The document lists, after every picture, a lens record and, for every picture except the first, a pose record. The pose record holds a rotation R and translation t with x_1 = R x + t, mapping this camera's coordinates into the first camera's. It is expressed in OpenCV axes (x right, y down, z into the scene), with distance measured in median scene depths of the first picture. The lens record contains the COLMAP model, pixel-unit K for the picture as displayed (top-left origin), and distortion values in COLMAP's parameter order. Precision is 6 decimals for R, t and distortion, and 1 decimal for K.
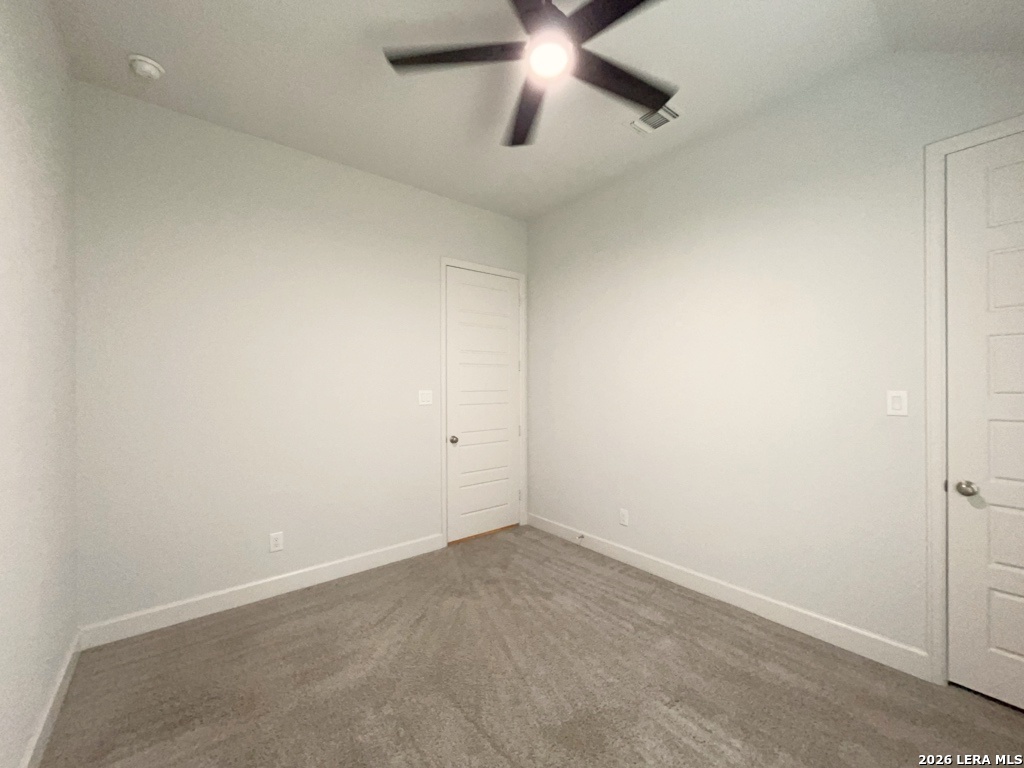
lens RADIAL K [[413.7, 0, 515.4], [0, 413.7, 383.9], [0, 0, 1]] dist [-0.000433, -0.000051]
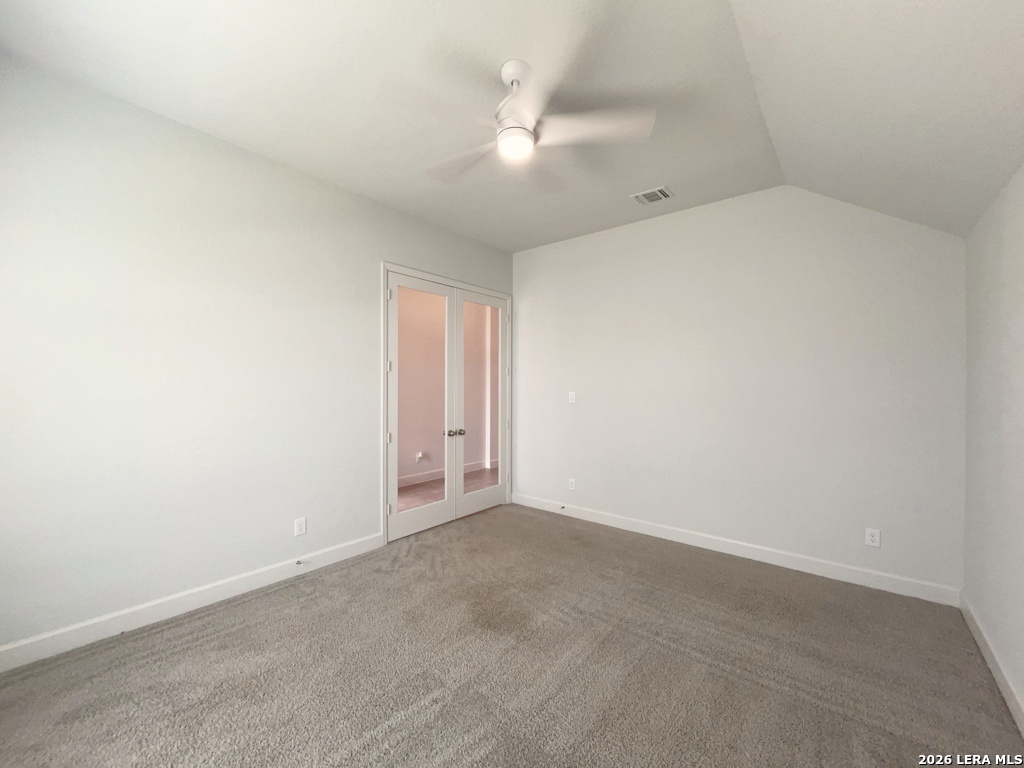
lens RADIAL K [[413.7, 0, 508.2], [0, 413.7, 385.5], [0, 0, 1]] dist [-0.000433, -0.000051]
pose [[0.978900, 0.015071, 0.203785, -0.101172], [-0.013914, 0.999878, -0.007110, 0.001870], [-0.203867, 0.004125, 0.978990, -0.080804]]
